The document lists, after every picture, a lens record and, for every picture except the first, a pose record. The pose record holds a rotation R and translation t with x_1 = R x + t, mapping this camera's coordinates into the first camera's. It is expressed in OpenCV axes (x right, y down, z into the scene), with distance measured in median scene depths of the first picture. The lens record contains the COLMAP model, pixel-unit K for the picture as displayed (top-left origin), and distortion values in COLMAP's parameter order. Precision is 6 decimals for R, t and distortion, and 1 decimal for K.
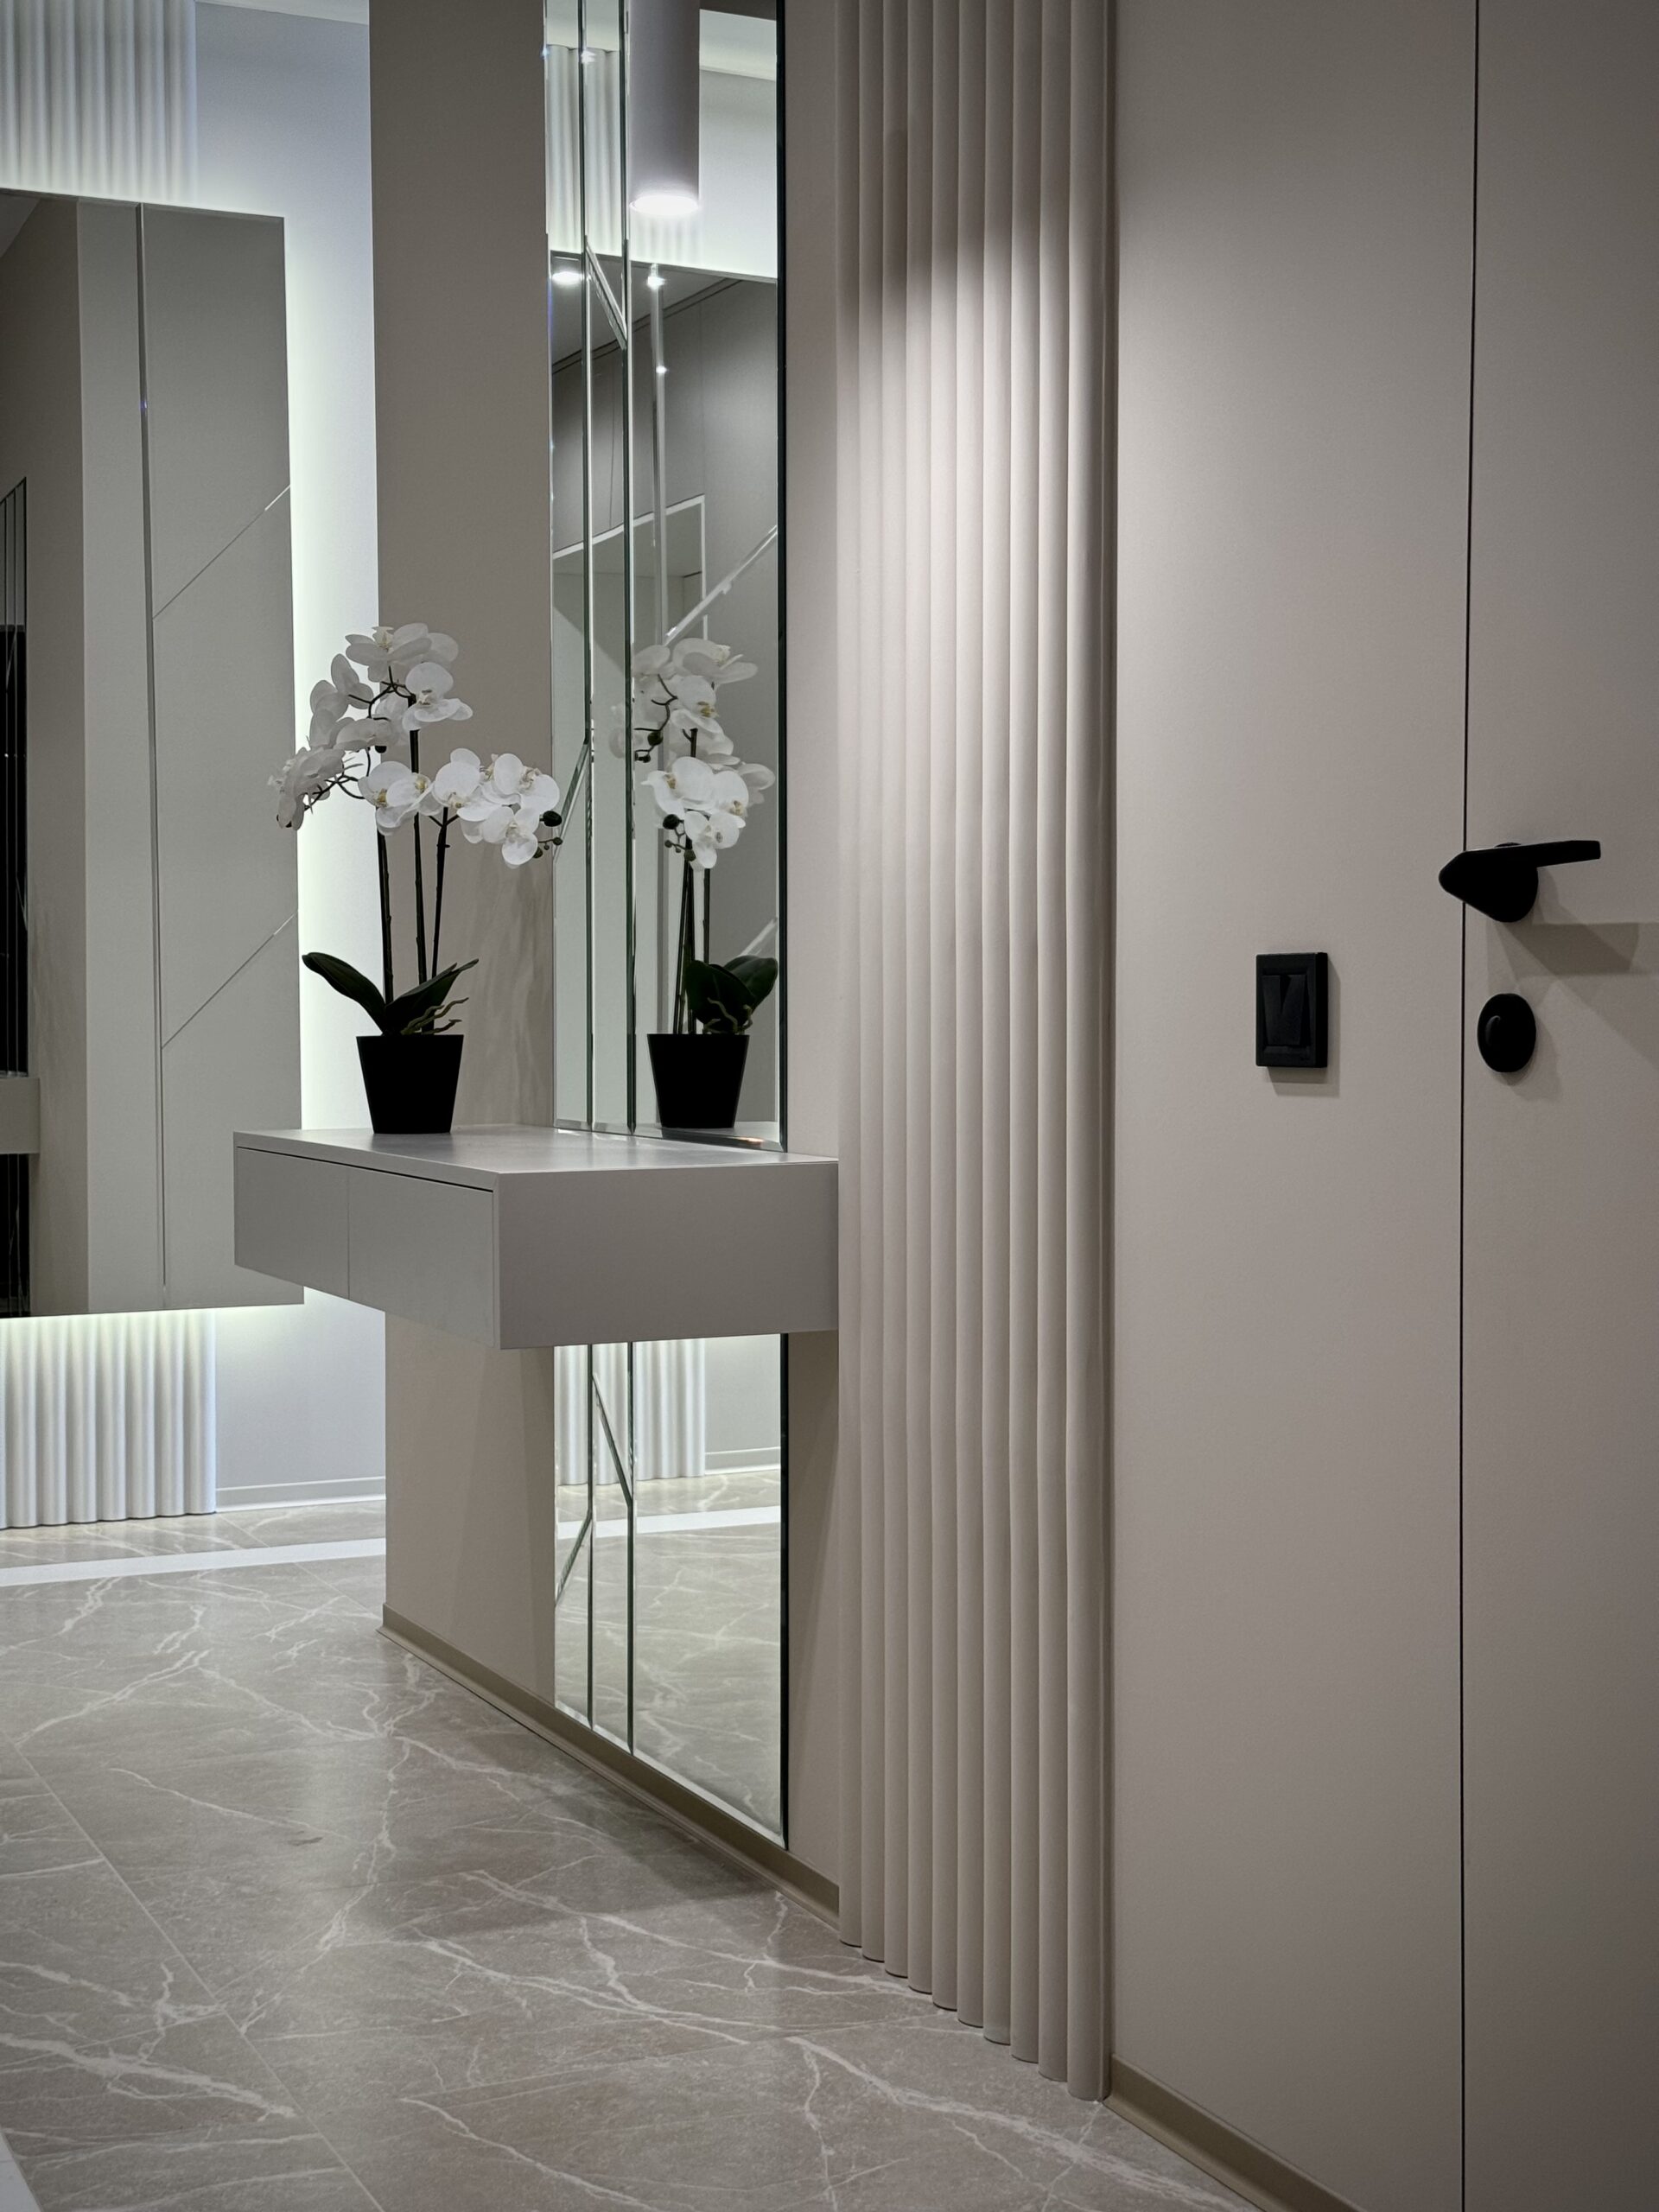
lens RADIAL K [[3135.4, 0, 829.5], [0, 3135.4, 1106.0], [0, 0, 1]] dist [0.210062, -0.442856]
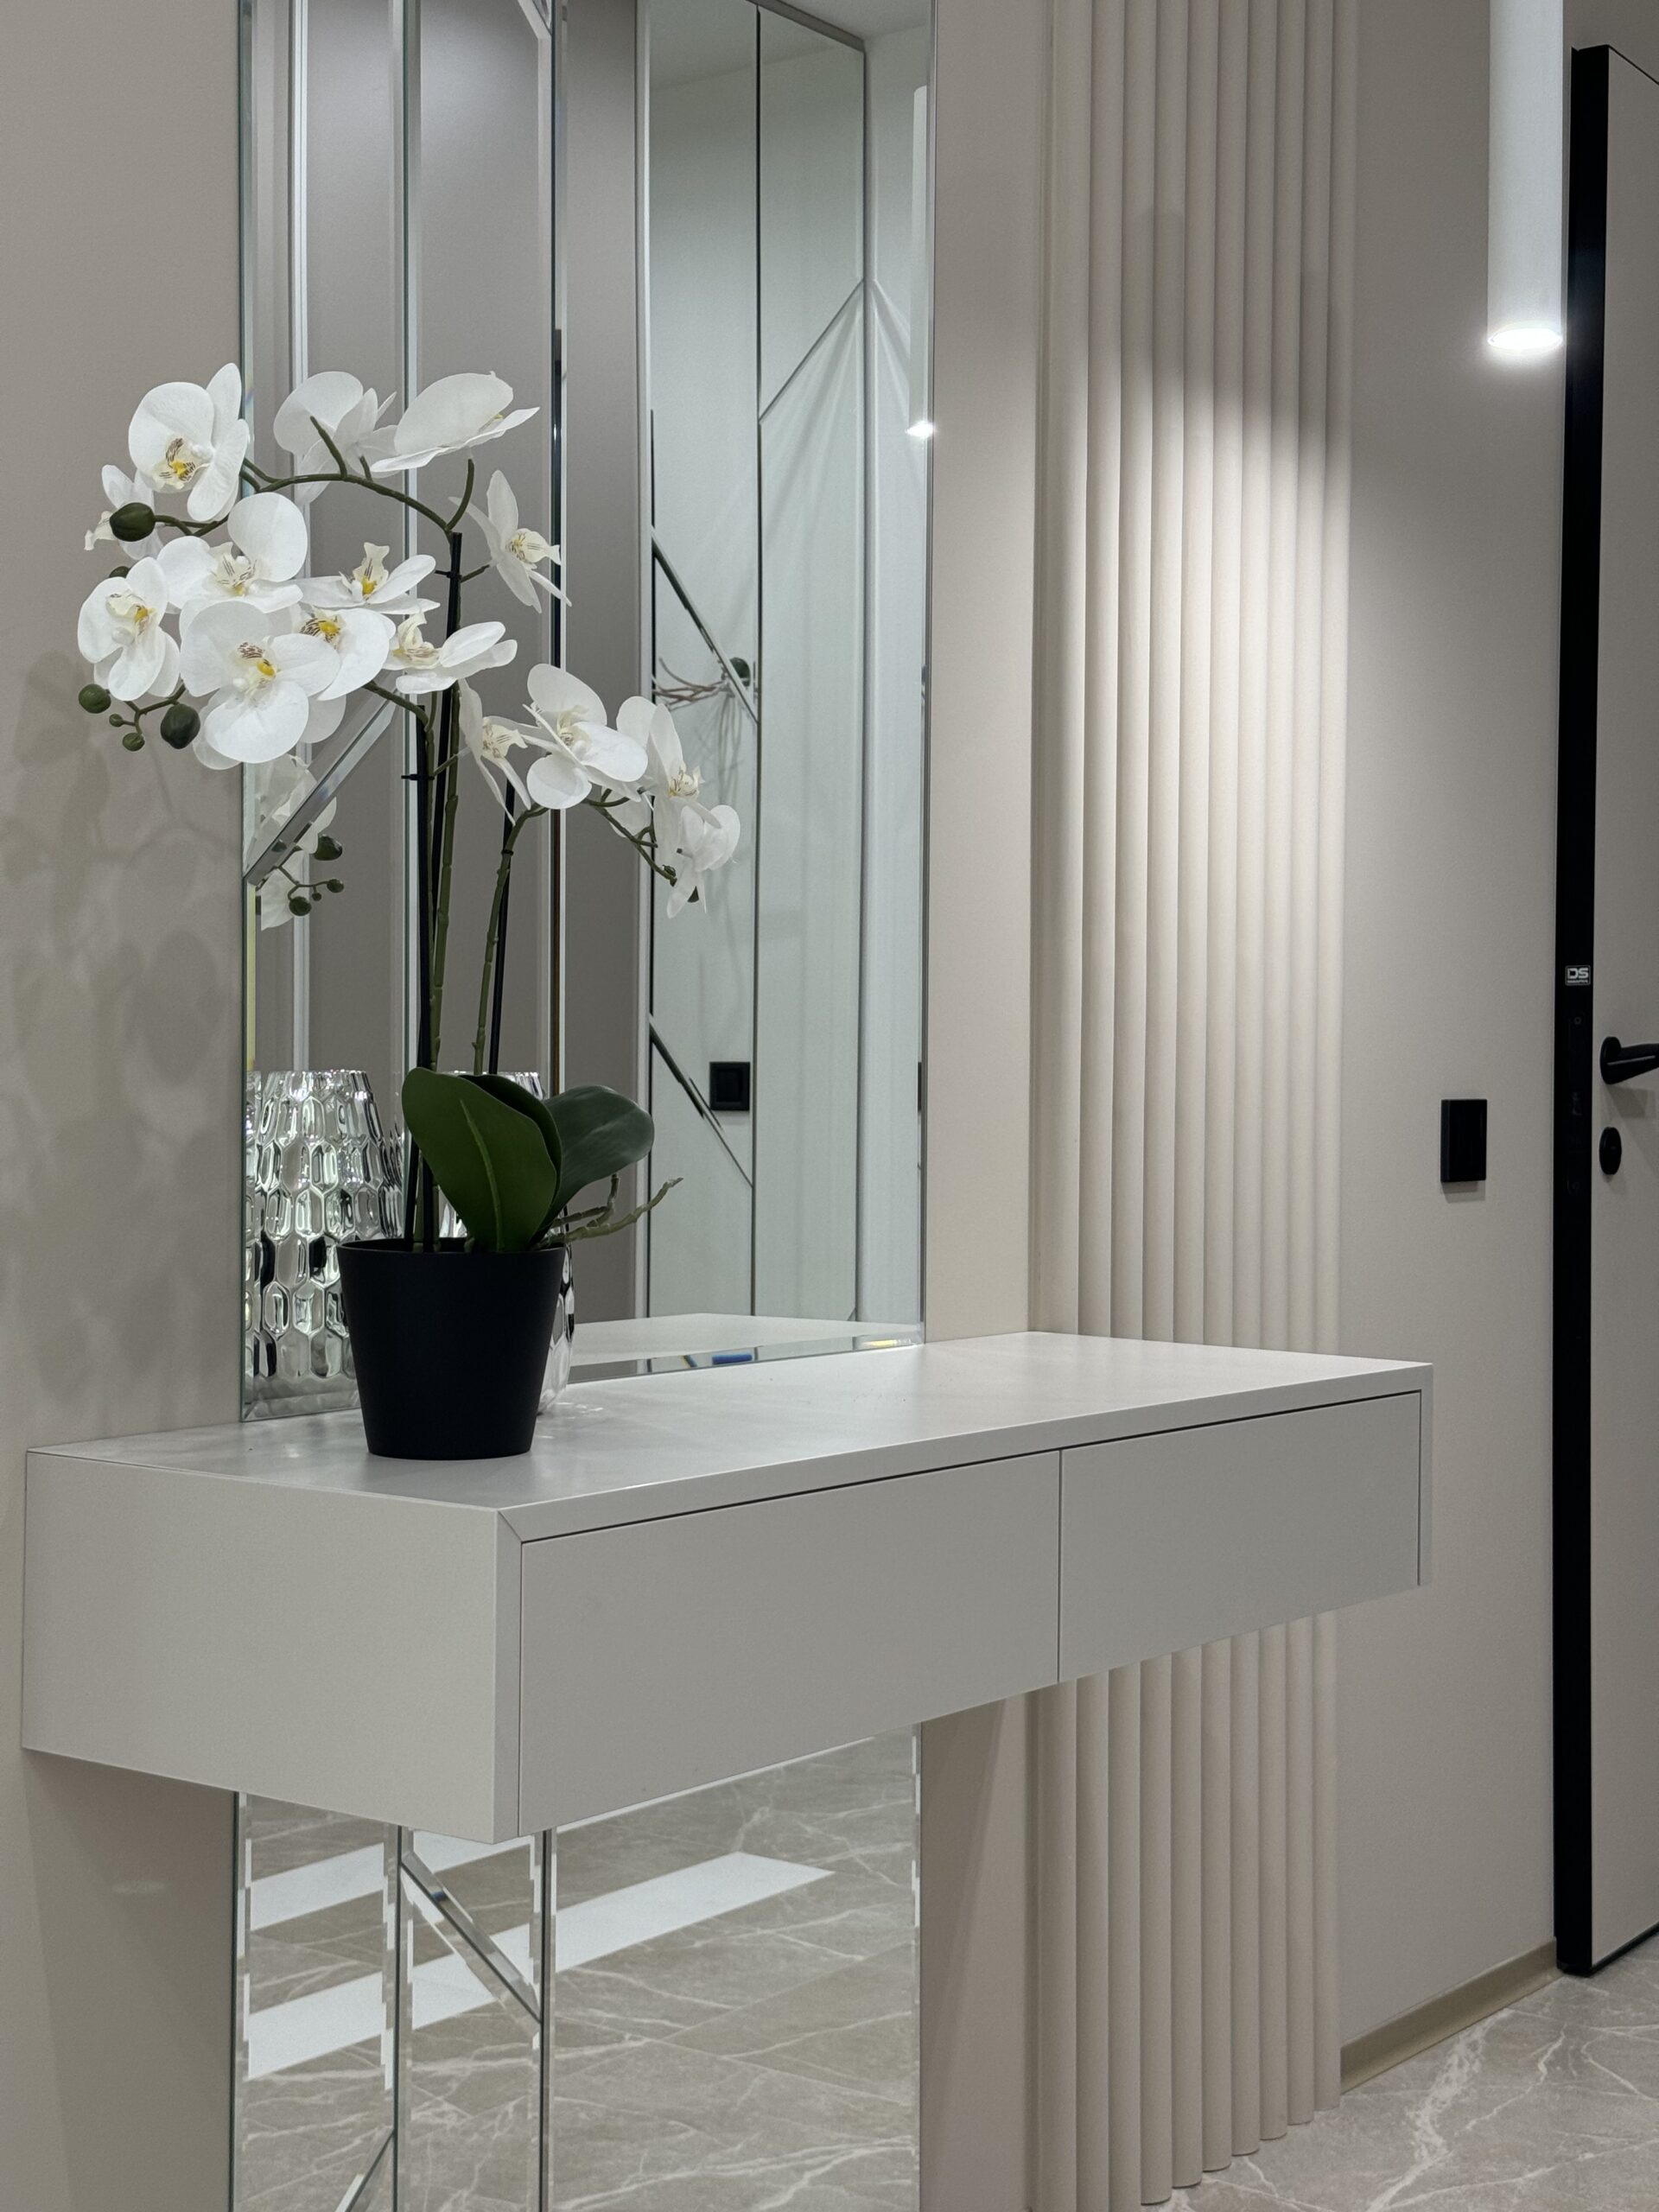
lens RADIAL K [[3135.4, 0, 829.5], [0, 3135.4, 1106.0], [0, 0, 1]] dist [0.210062, -0.442856]
pose [[-0.473094, -0.015112, 0.880882, -0.756734], [0.031478, 0.998925, 0.034043, -0.081460], [-0.880449, 0.043834, -0.472110, 1.524104]]
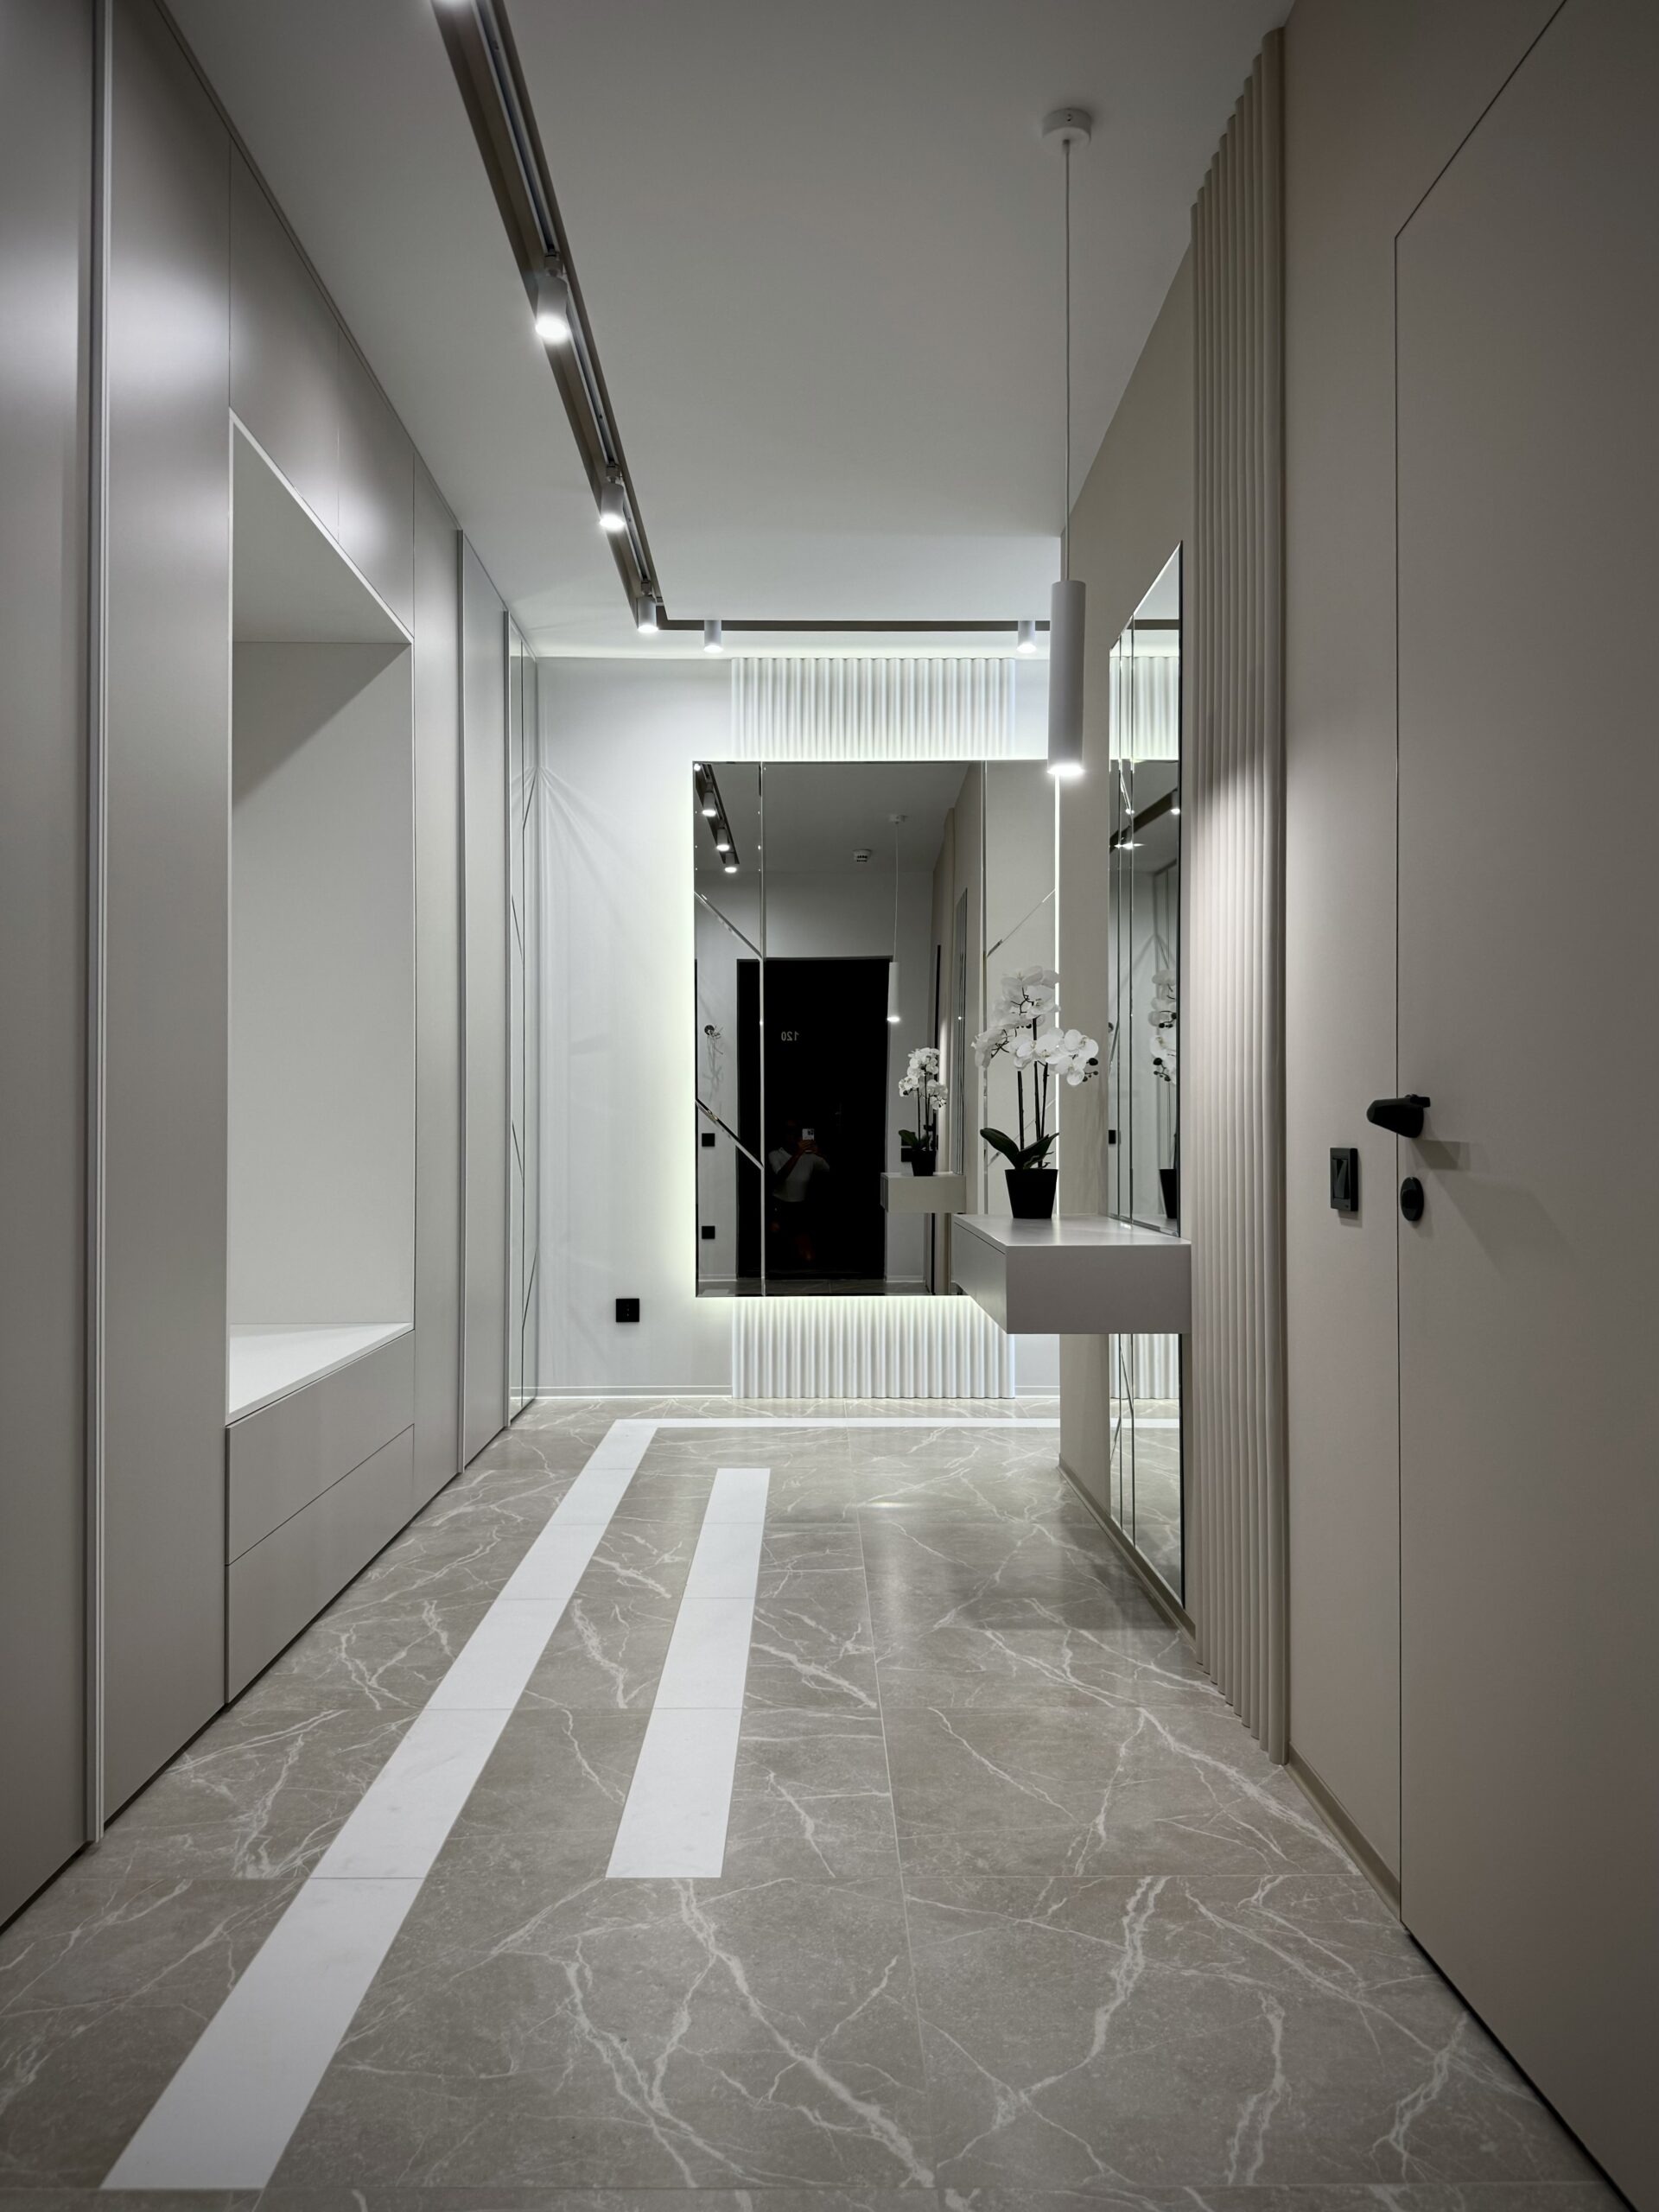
lens RADIAL K [[1602.9, 0, 829.5], [0, 1602.9, 1106.0], [0, 0, 1]] dist [0.226232, -0.522370]
pose [[0.918361, -0.001508, -0.395741, 0.198988], [-0.016407, 0.998988, -0.041882, -0.022604], [0.395403, 0.044956, 0.917407, 0.006739]]
